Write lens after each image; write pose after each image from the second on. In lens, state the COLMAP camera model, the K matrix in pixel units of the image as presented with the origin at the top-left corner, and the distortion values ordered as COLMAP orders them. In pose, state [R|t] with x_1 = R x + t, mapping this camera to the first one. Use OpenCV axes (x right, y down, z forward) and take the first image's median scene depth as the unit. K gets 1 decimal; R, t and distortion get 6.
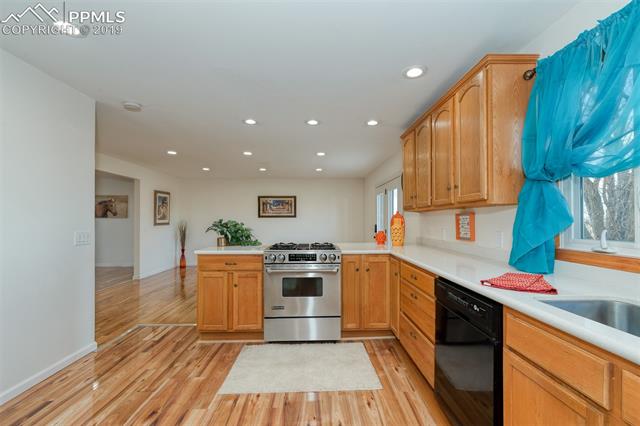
lens RADIAL K [[281.0, 0, 319.9], [0, 281.0, 215.7], [0, 0, 1]] dist [0.001185, 0.000085]
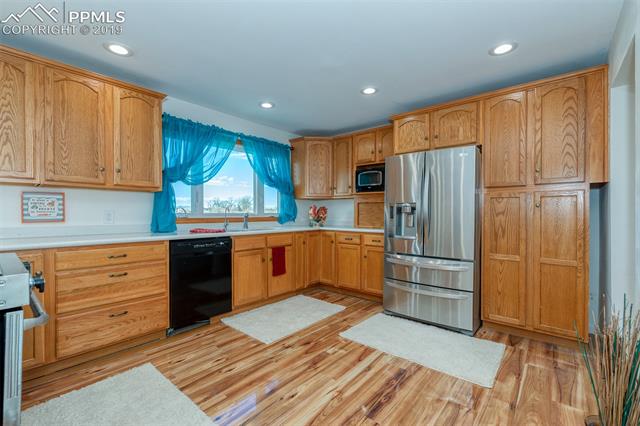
lens RADIAL K [[281.0, 0, 320.5], [0, 281.0, 213.2], [0, 0, 1]] dist [0.001185, 0.000085]
pose [[-0.748060, -0.006868, 0.663596, -0.964565], [-0.014374, 0.999880, -0.005856, 0.066933], [-0.663475, -0.013919, -0.748069, 1.422792]]
